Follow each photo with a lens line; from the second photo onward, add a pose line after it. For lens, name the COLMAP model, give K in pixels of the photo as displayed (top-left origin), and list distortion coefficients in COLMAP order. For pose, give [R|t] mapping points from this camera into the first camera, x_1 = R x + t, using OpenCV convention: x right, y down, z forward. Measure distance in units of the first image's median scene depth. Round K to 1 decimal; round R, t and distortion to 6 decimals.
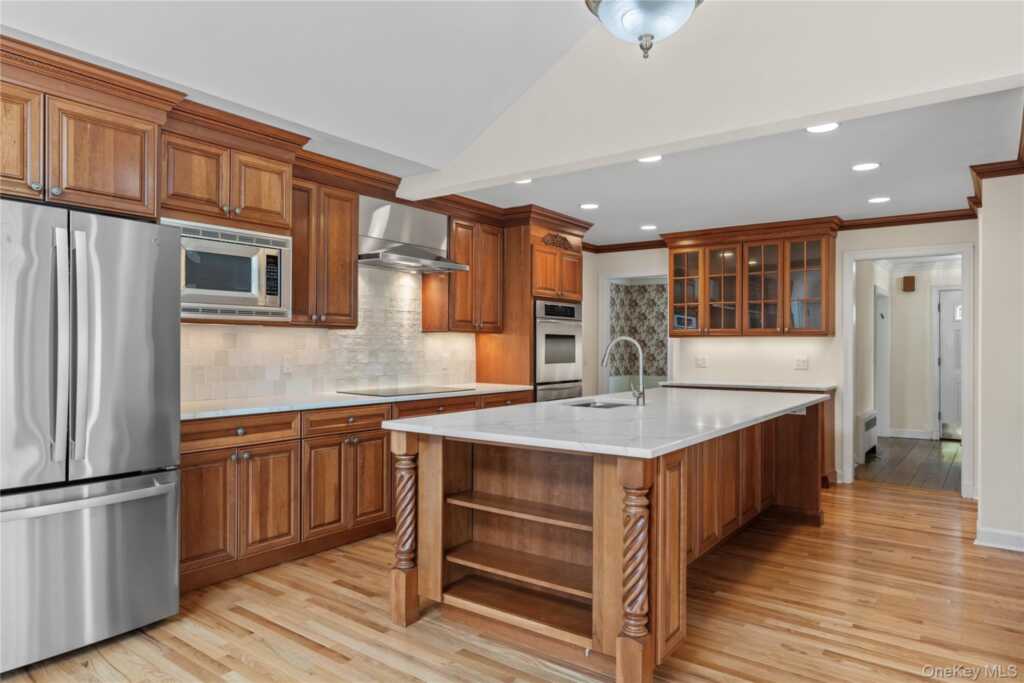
lens RADIAL K [[646.7, 0, 494.6], [0, 646.7, 348.6], [0, 0, 1]] dist [0.001694, -0.000070]
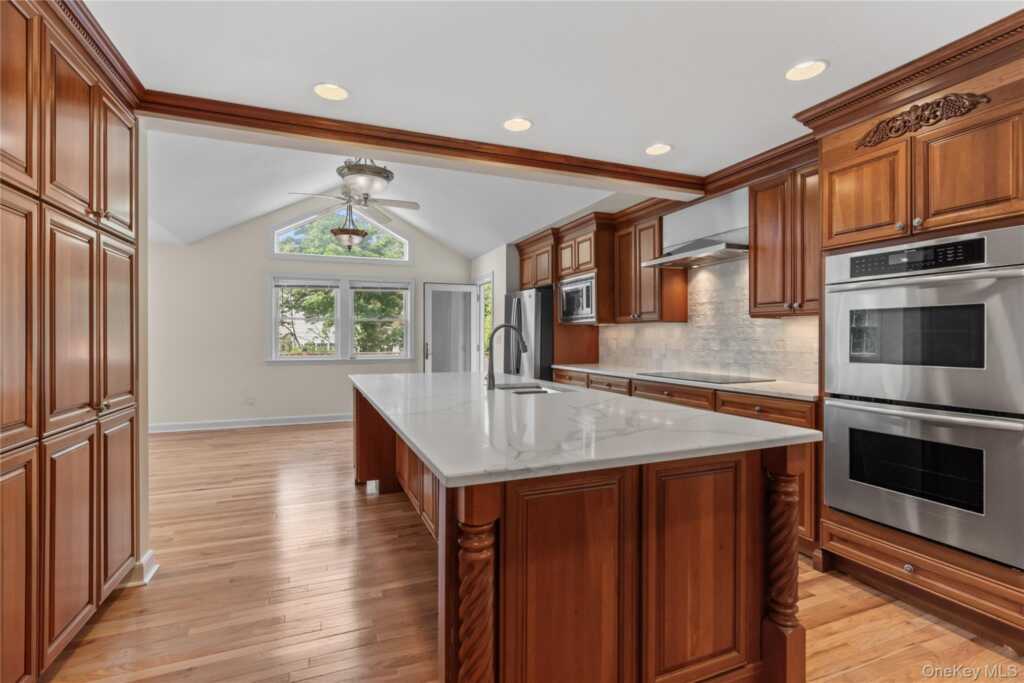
lens RADIAL K [[480.0, 0, 510.5], [0, 480.0, 335.6], [0, 0, 1]] dist [-0.000616, -0.000069]
pose [[-0.503272, -0.009038, -0.864081, 0.815239], [-0.004080, 0.999959, -0.008082, 0.006056], [0.864119, -0.000542, -0.503288, 1.308518]]
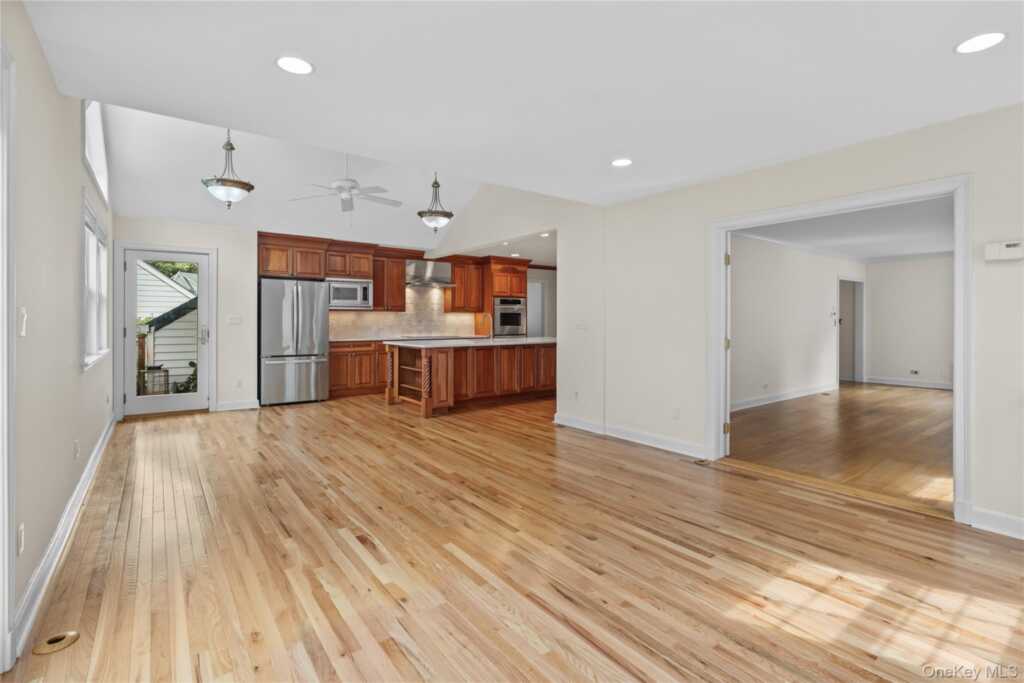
lens RADIAL K [[473.8, 0, 507.4], [0, 473.8, 325.2], [0, 0, 1]] dist [-0.004557, -0.000268]
pose [[0.962147, -0.001414, -0.272527, 0.748197], [0.003586, 0.999966, 0.007474, 0.012128], [0.272507, -0.008169, 0.962119, -0.768121]]
